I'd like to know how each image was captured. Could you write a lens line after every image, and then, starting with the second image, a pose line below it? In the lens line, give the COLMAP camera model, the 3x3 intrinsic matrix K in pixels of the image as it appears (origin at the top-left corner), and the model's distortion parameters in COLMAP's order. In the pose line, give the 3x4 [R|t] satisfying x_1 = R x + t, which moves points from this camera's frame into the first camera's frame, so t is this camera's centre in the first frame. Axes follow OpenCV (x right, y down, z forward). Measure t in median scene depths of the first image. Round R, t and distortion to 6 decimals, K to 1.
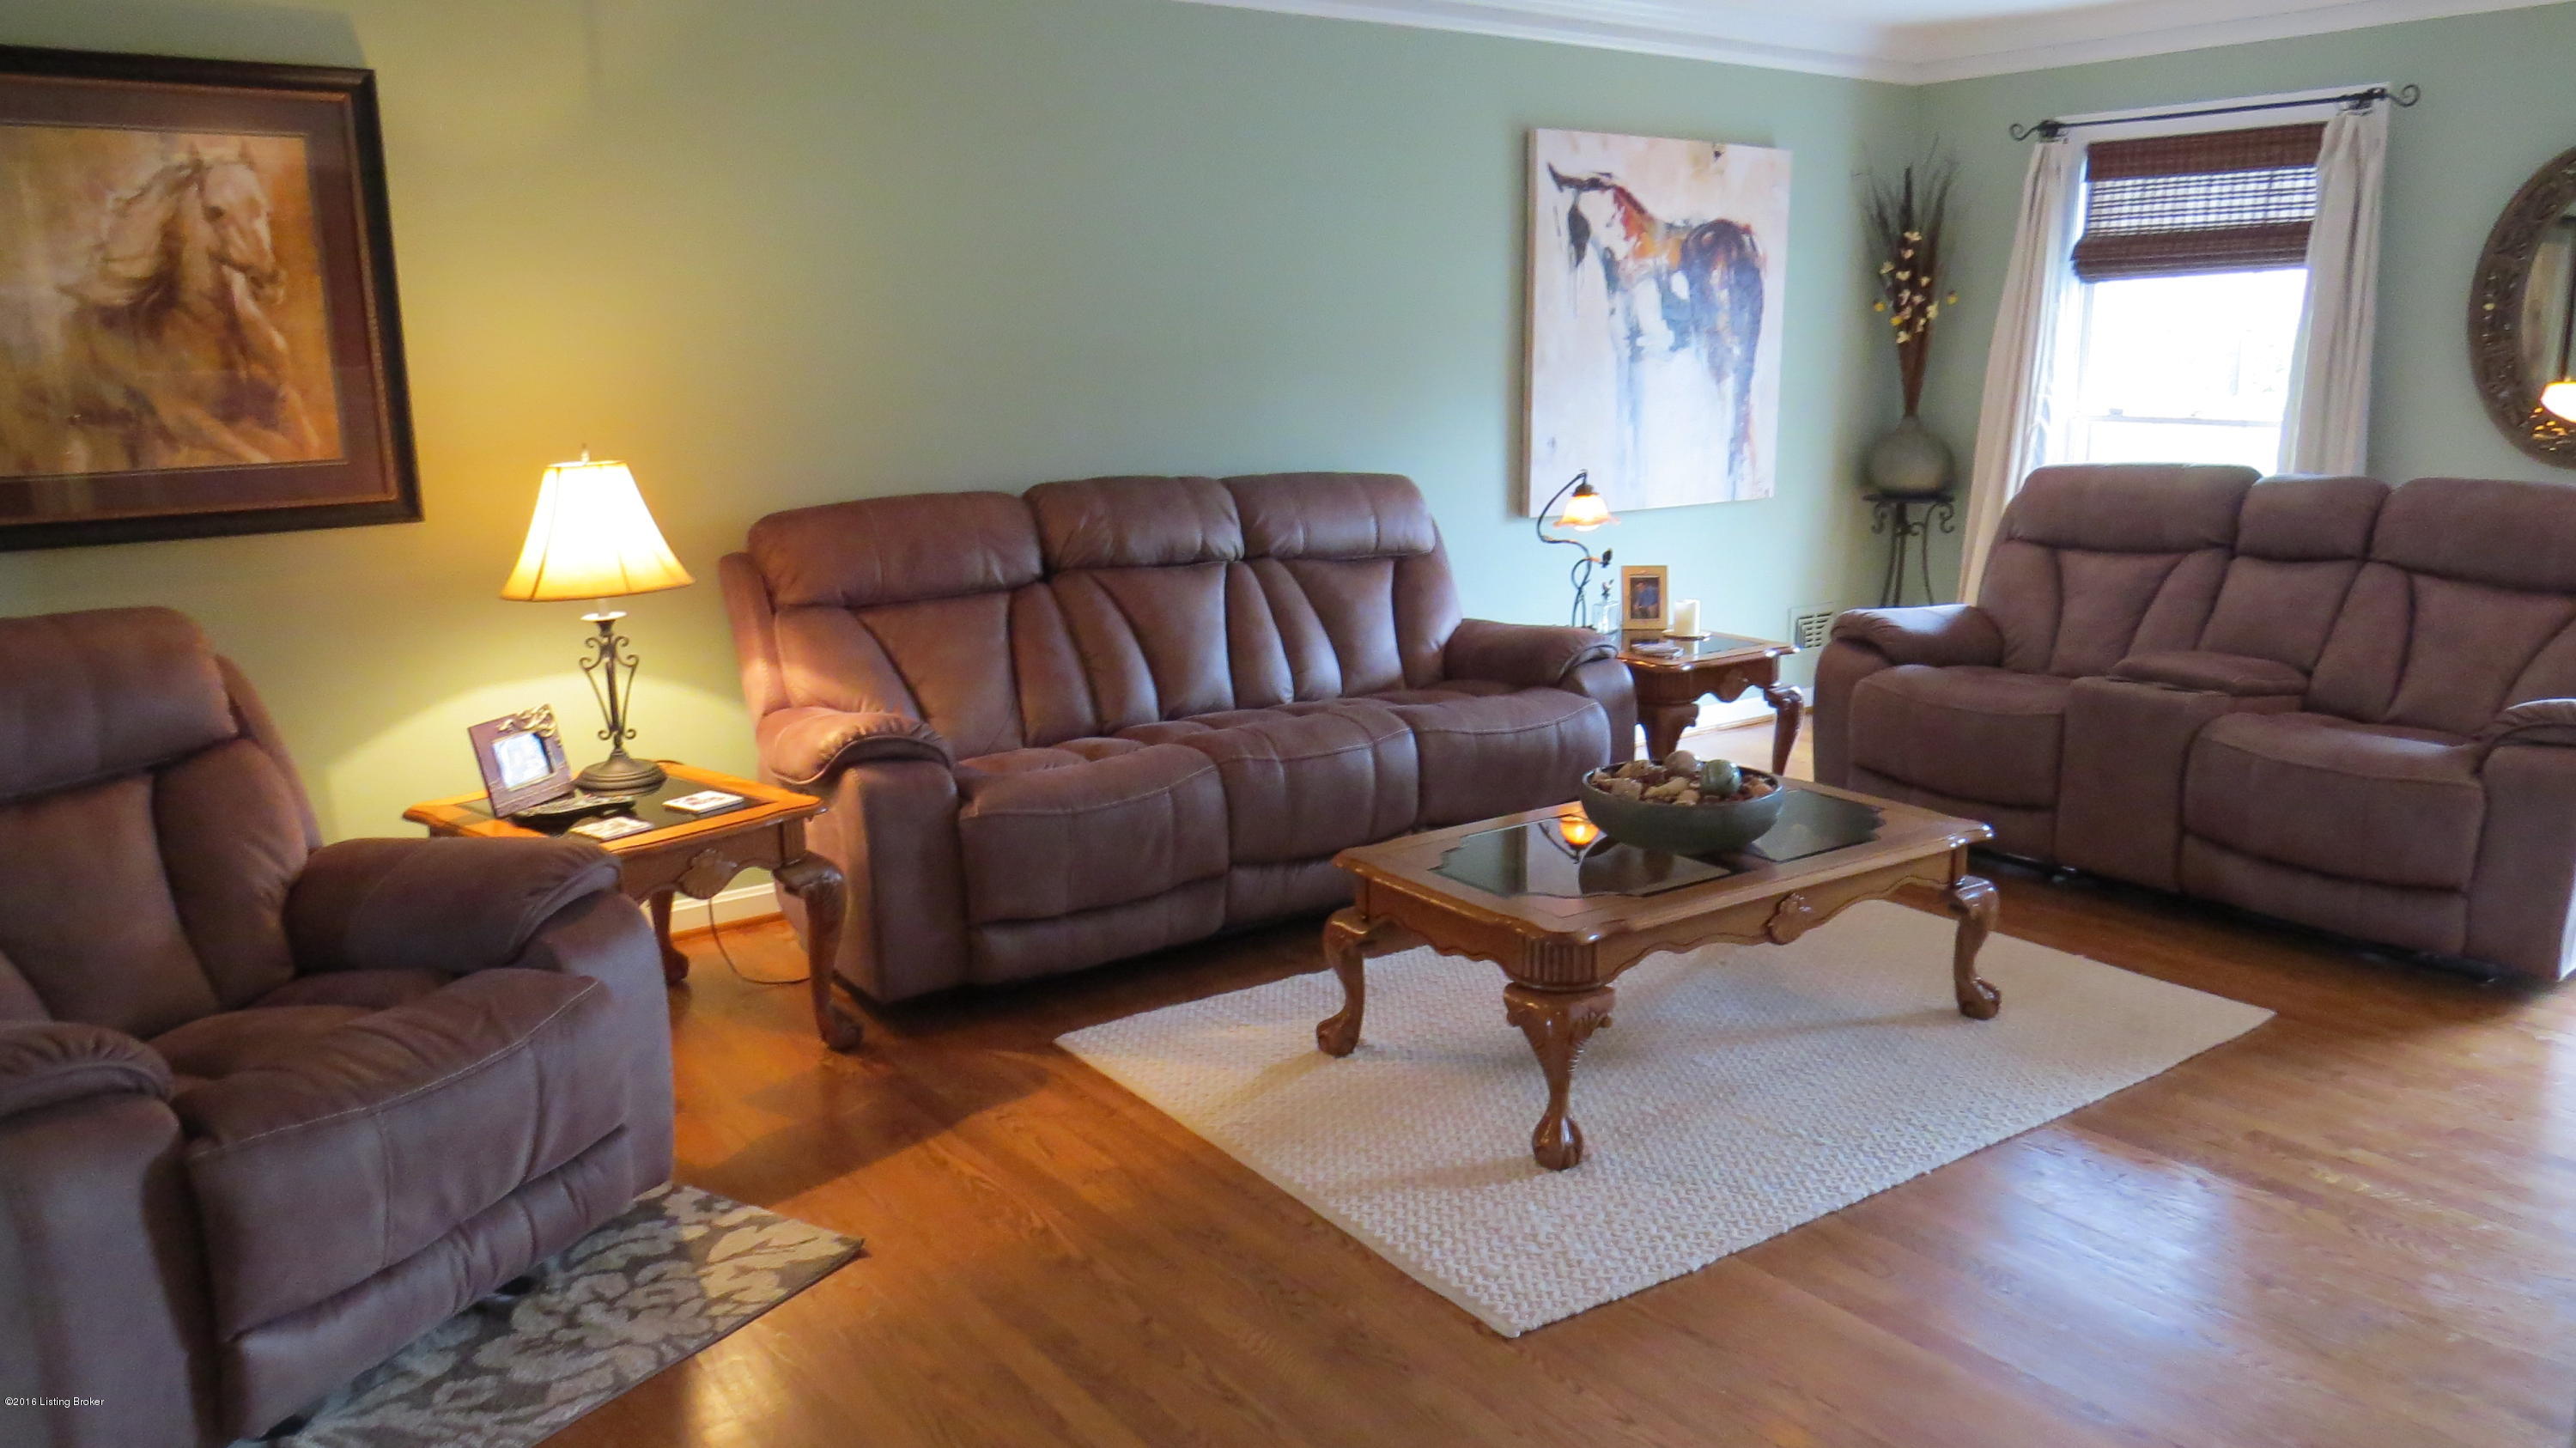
lens RADIAL K [[1886.6, 0, 1305.2], [0, 1886.6, 706.4], [0, 0, 1]] dist [-0.004666, 0.004589]
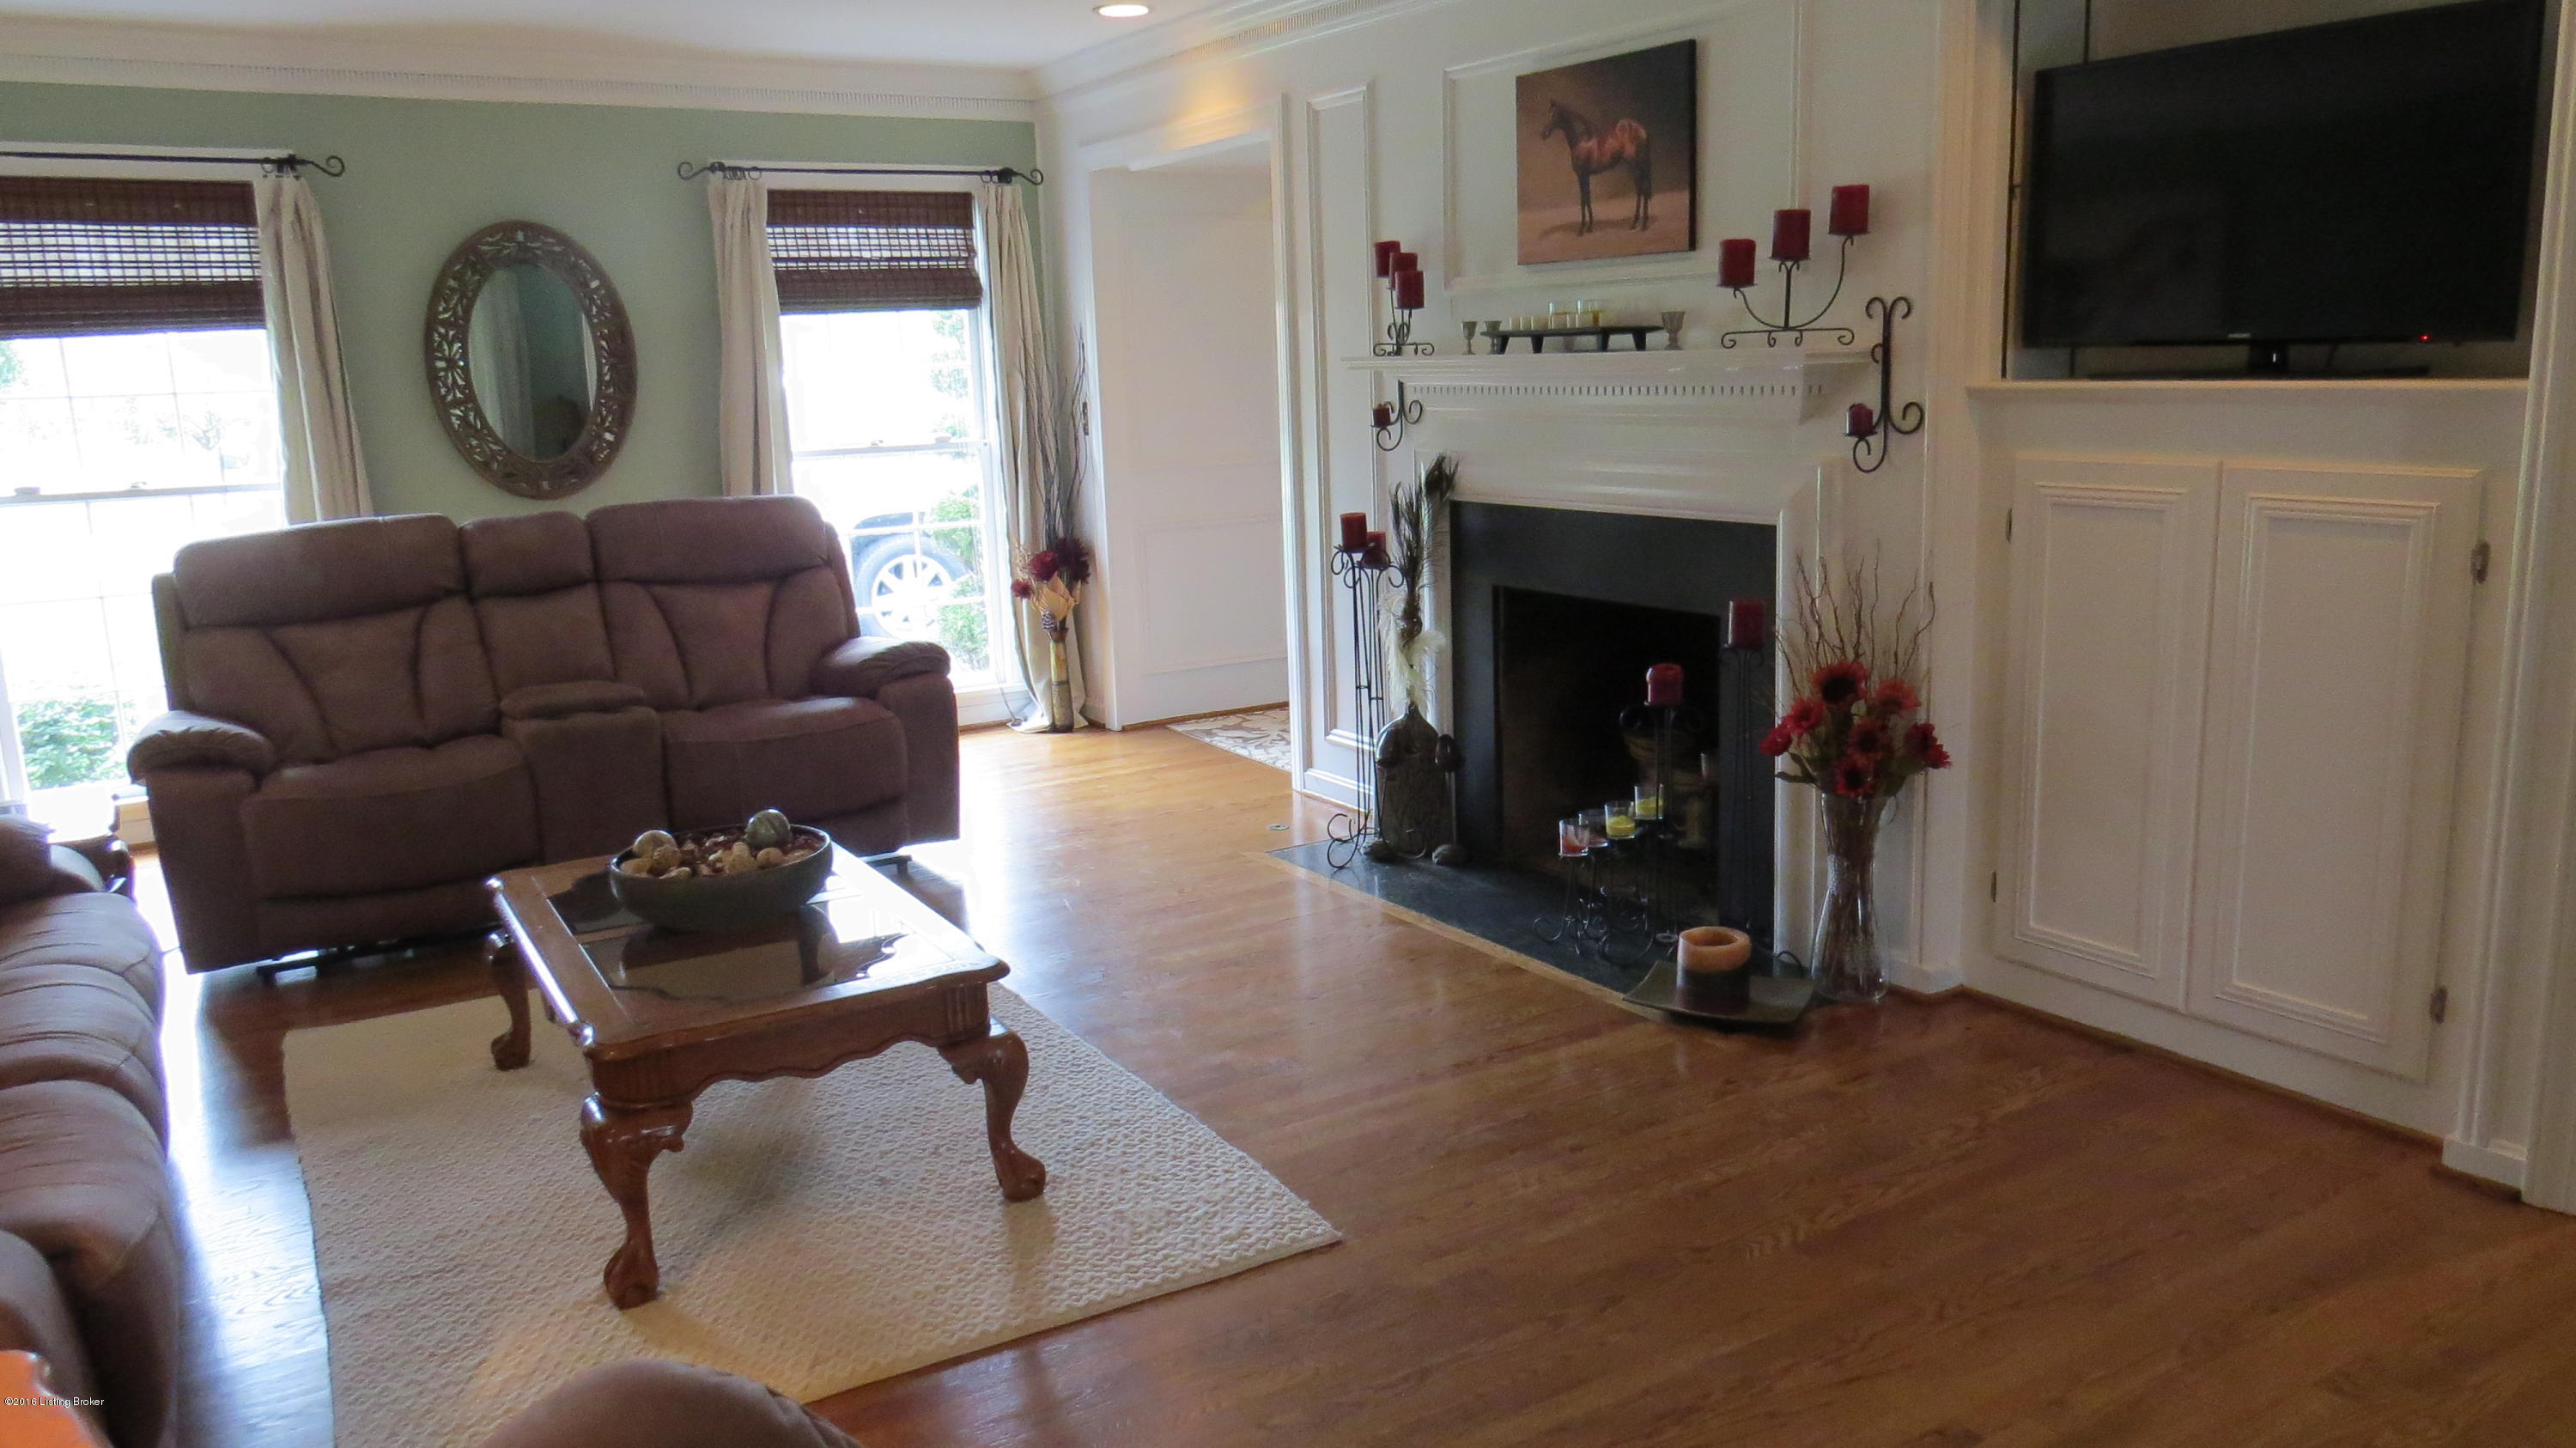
lens RADIAL K [[1886.6, 0, 1308.9], [0, 1886.6, 742.7], [0, 0, 1]] dist [-0.004666, 0.004589]
pose [[0.063020, -0.184830, 0.980748, -0.448330], [0.226710, 0.959662, 0.166289, -0.064431], [-0.971921, 0.211866, 0.102380, 0.414612]]
